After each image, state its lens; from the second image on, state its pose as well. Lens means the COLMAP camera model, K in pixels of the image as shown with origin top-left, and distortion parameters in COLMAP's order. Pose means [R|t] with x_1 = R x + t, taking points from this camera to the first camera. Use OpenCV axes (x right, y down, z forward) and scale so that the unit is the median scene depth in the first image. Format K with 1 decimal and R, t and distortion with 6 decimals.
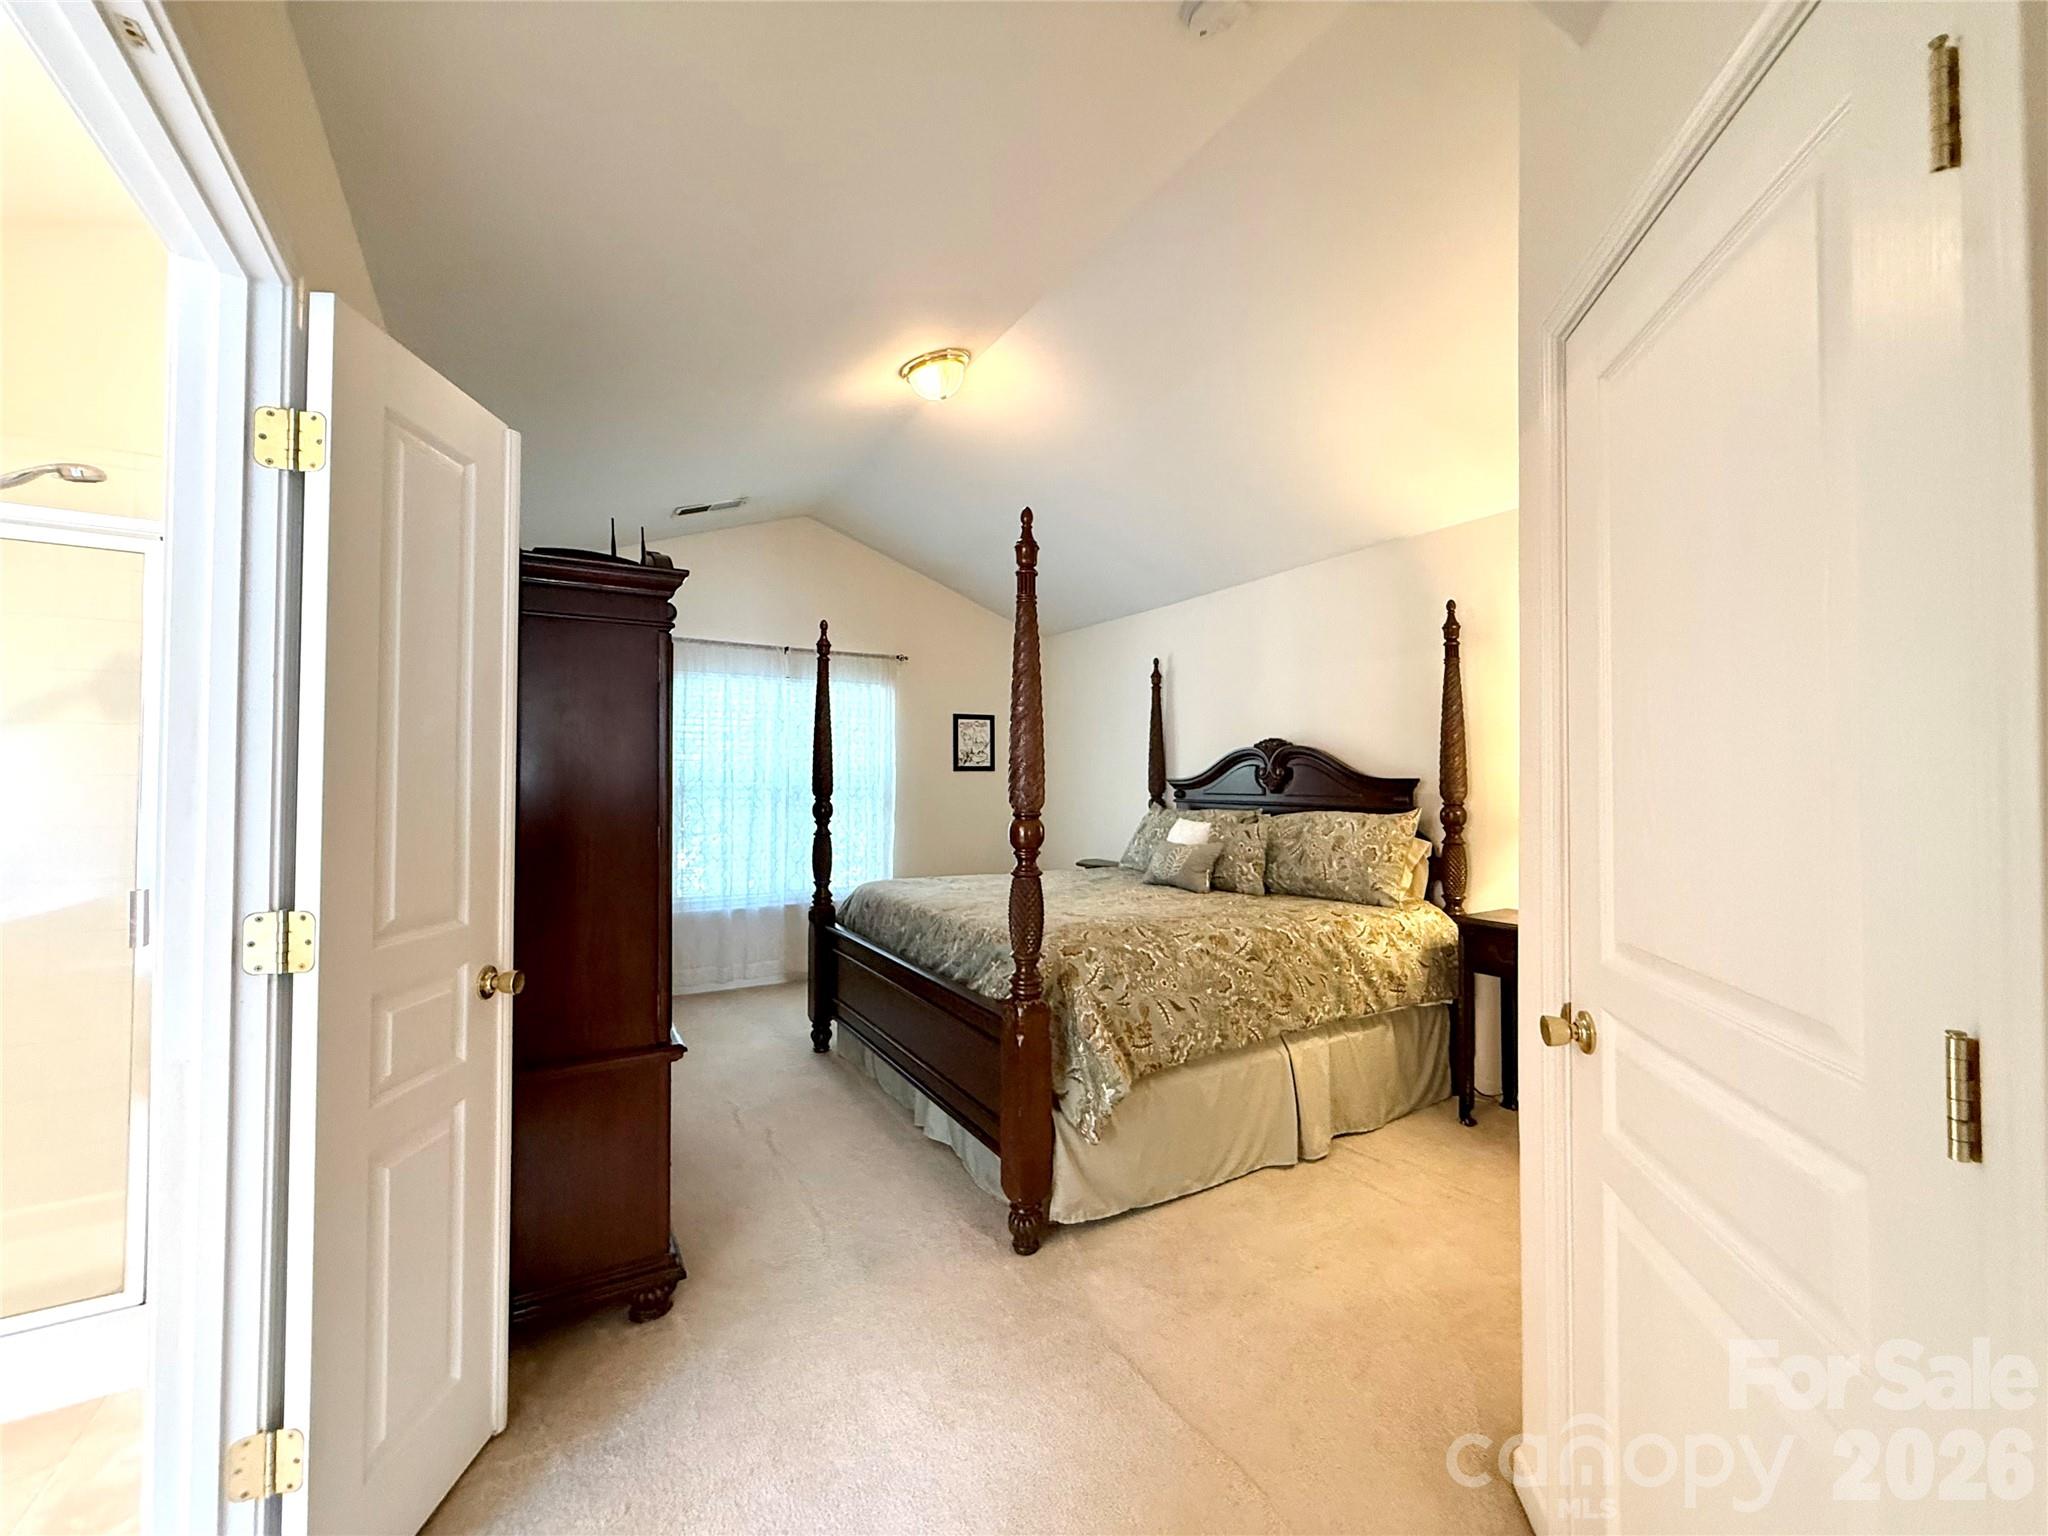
lens RADIAL K [[833.3, 0, 1019.8], [0, 833.3, 767.4], [0, 0, 1]] dist [-0.001203, -0.000017]
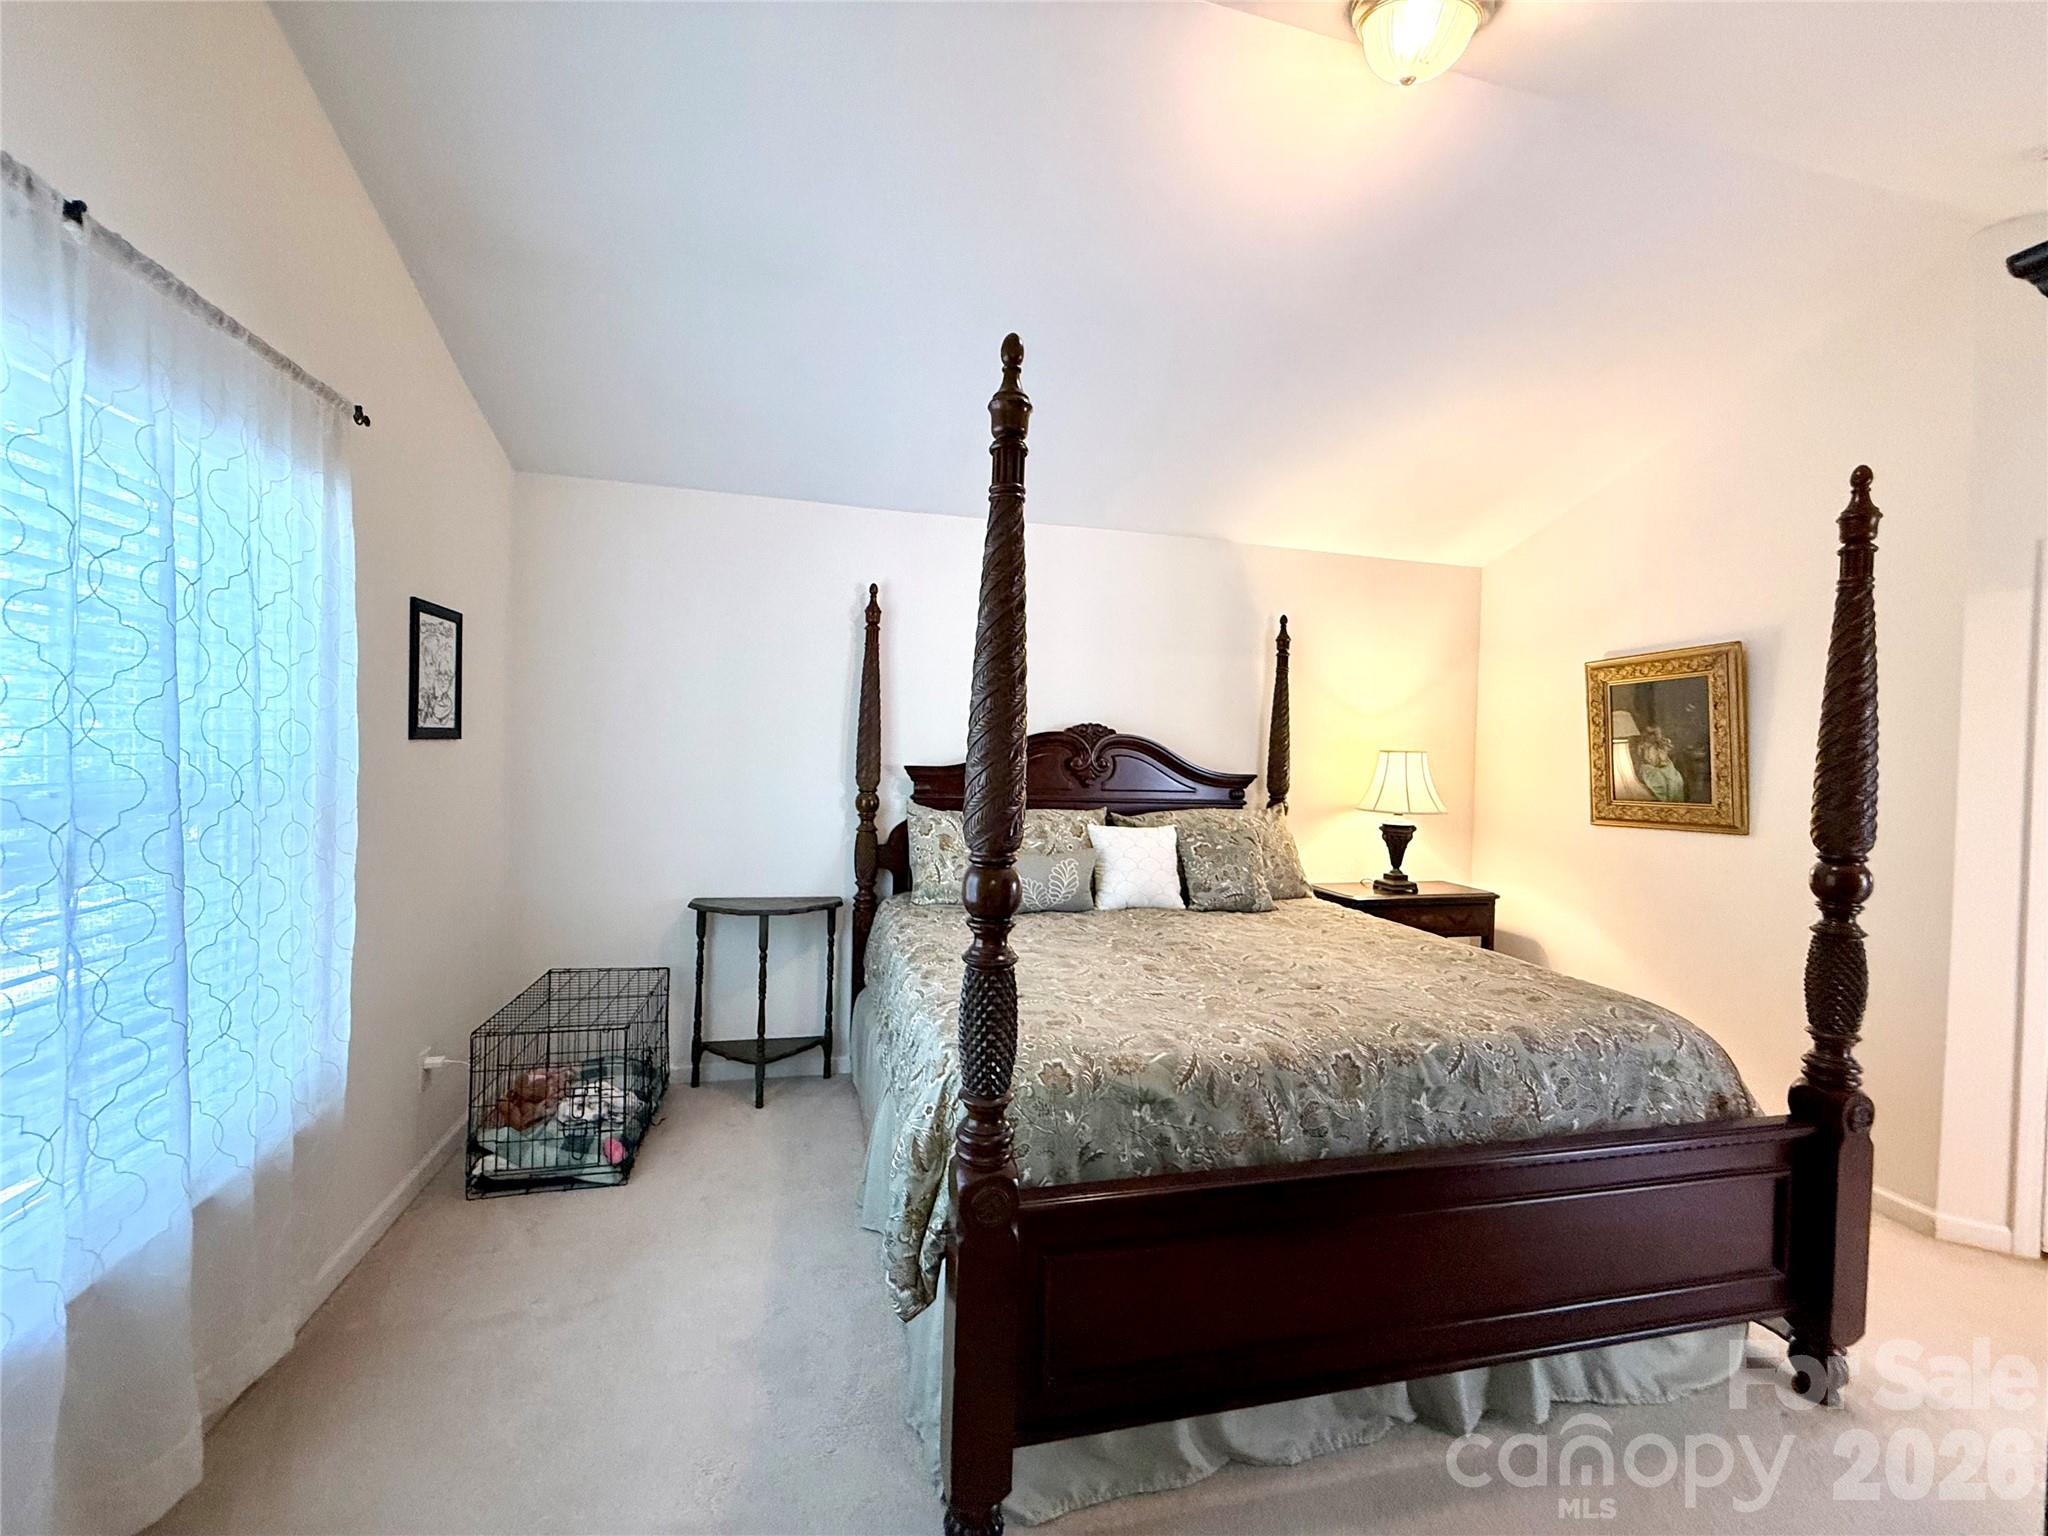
lens RADIAL K [[833.3, 0, 1019.8], [0, 833.3, 767.4], [0, 0, 1]] dist [-0.001203, -0.000017]
pose [[0.282584, -0.007617, 0.959212, -0.672830], [-0.043447, 0.998841, 0.020732, -0.005464], [-0.958258, -0.047533, 0.281926, 1.046964]]
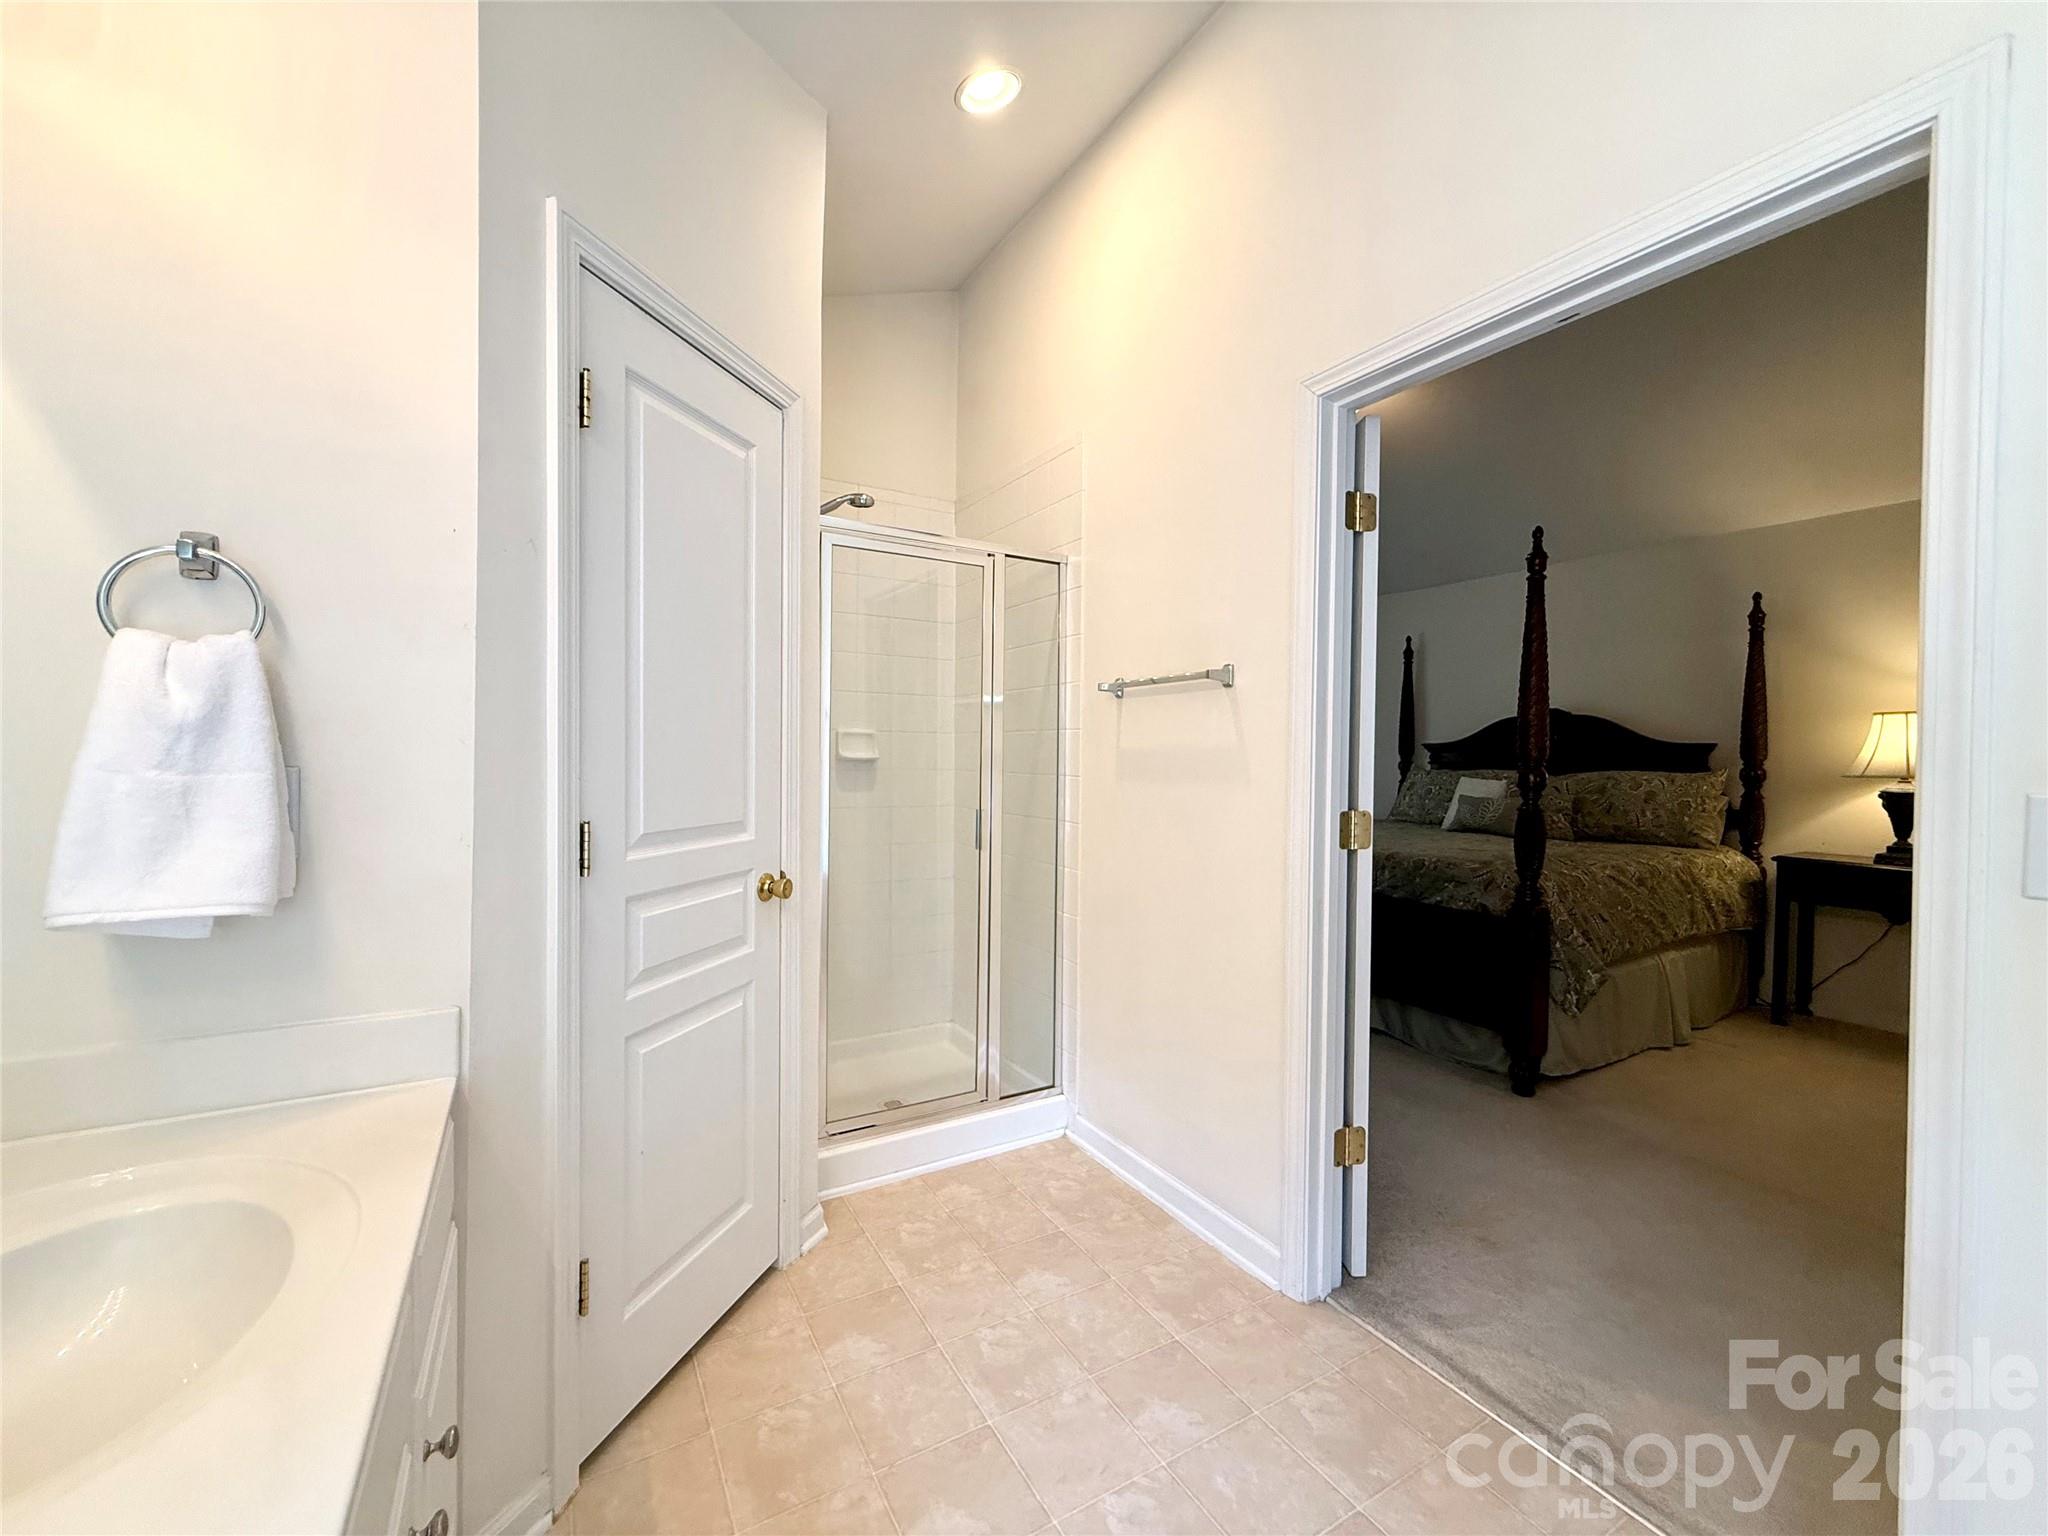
lens RADIAL K [[833.3, 0, 1019.8], [0, 833.3, 767.4], [0, 0, 1]] dist [-0.001203, -0.000017]
pose [[0.999832, 0.009055, -0.015929, -0.522583], [-0.008452, 0.999260, 0.037515, 0.012375], [0.016257, -0.037374, 0.999169, -0.211617]]
